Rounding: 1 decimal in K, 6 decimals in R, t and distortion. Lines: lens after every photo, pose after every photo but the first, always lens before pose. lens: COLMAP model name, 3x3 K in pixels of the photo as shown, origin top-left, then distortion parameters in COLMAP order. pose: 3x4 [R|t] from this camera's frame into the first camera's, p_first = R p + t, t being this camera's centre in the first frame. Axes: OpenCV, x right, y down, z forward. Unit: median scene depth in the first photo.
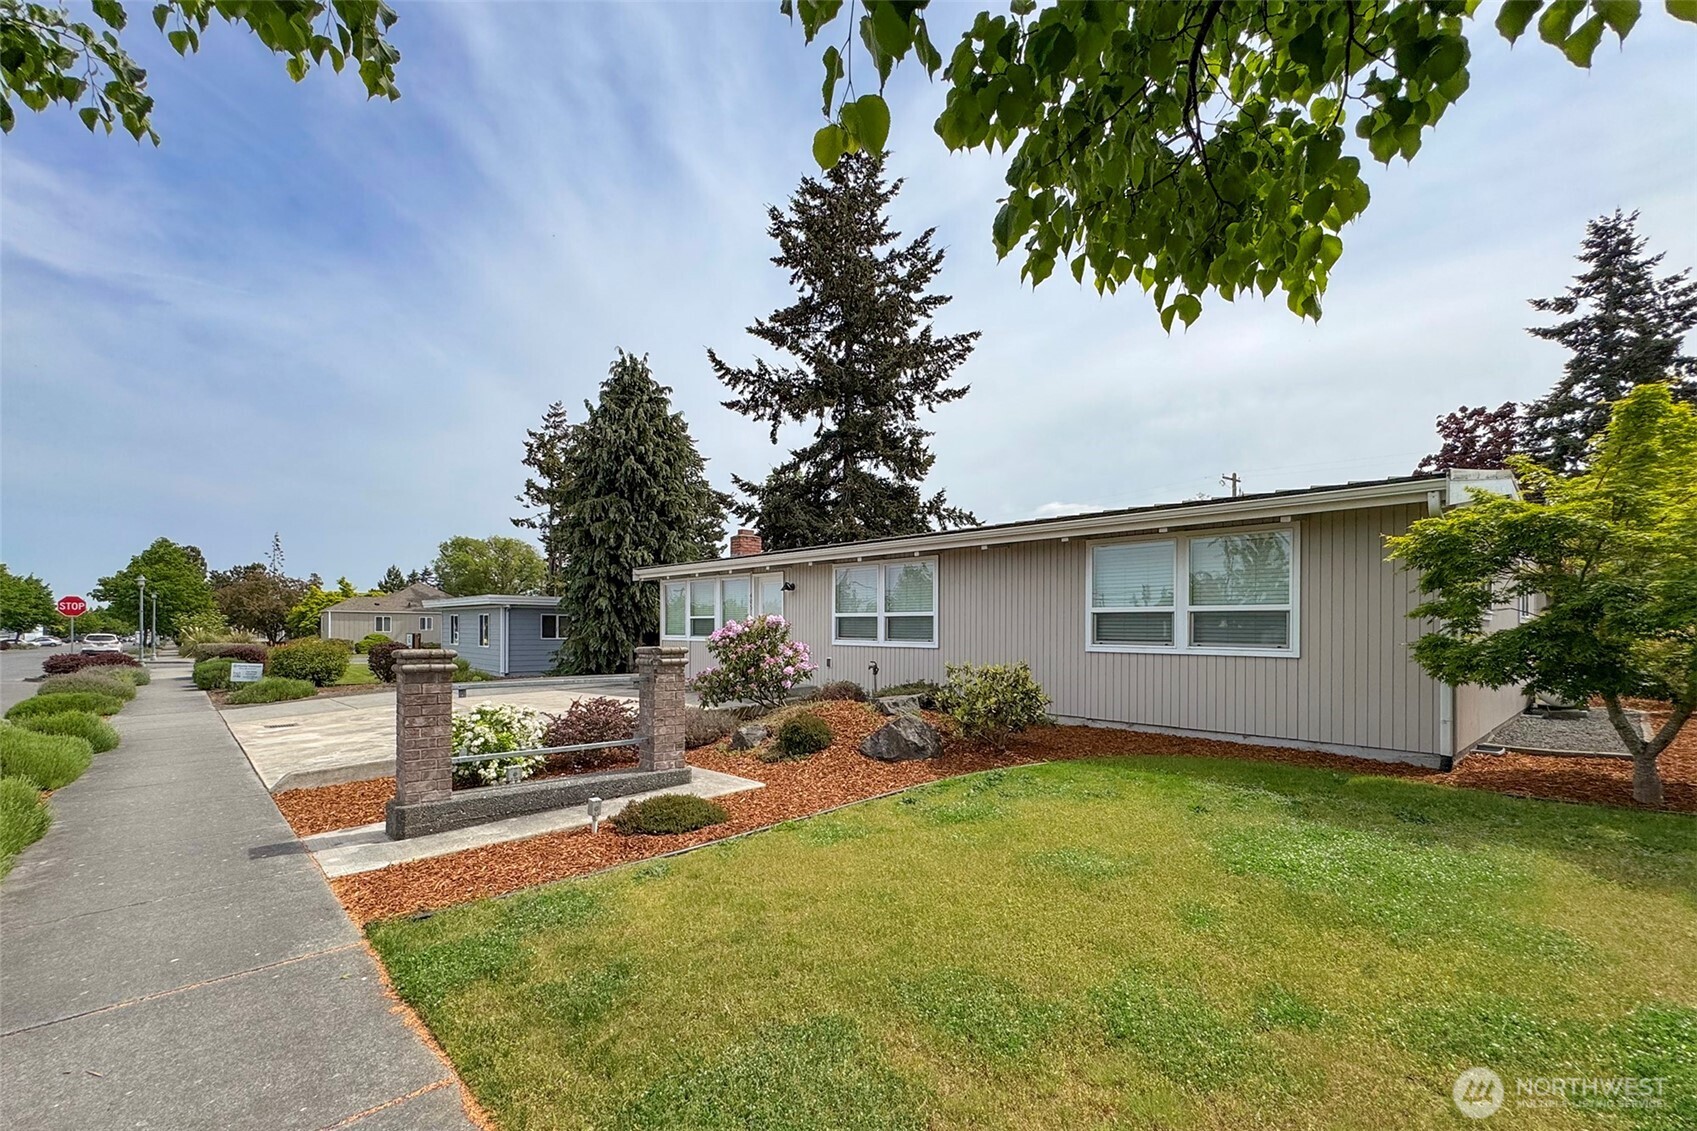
lens RADIAL K [[720.2, 0, 896.3], [0, 720.2, 620.2], [0, 0, 1]] dist [0.000101, -0.000063]
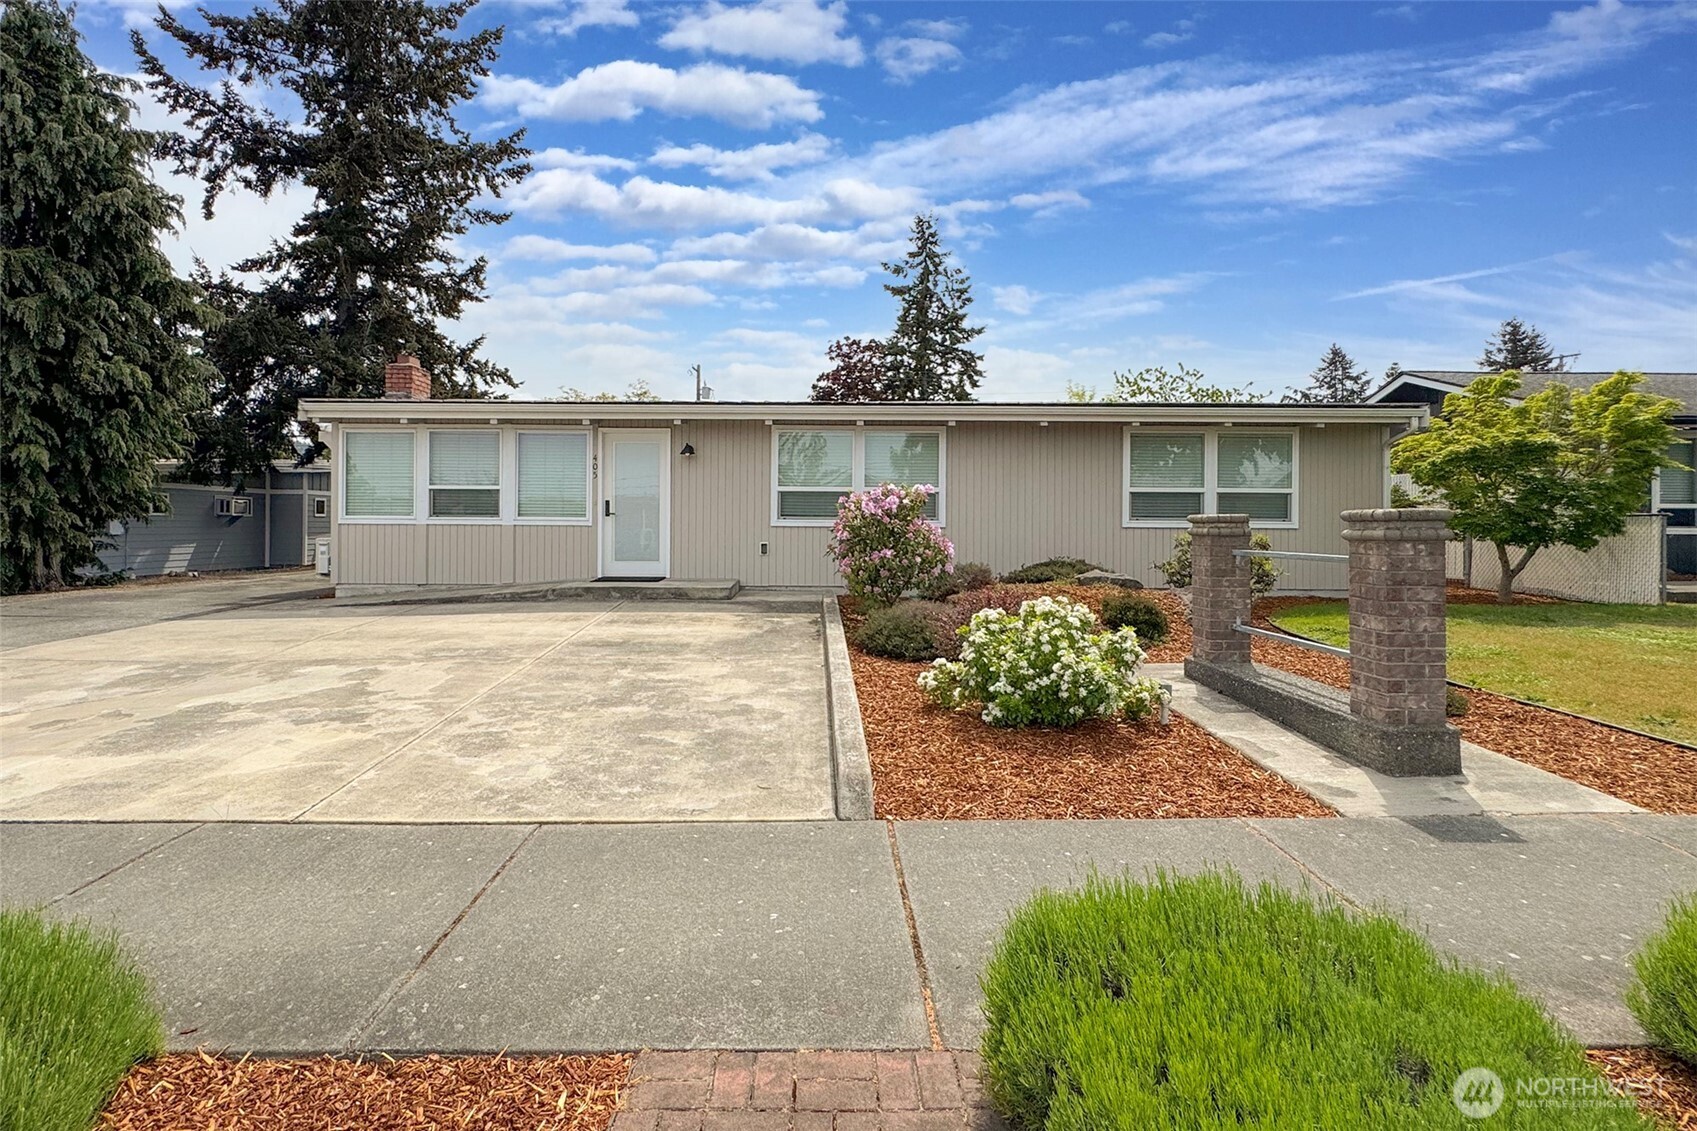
lens RADIAL K [[755.3, 0, 846.0], [0, 755.3, 539.3], [0, 0, 1]] dist [-0.003451, -0.000394]
pose [[0.721085, -0.017403, 0.692628, -0.246399], [-0.011076, 0.999267, 0.036639, 0.007097], [-0.692758, -0.034092, 0.720364, 0.131654]]
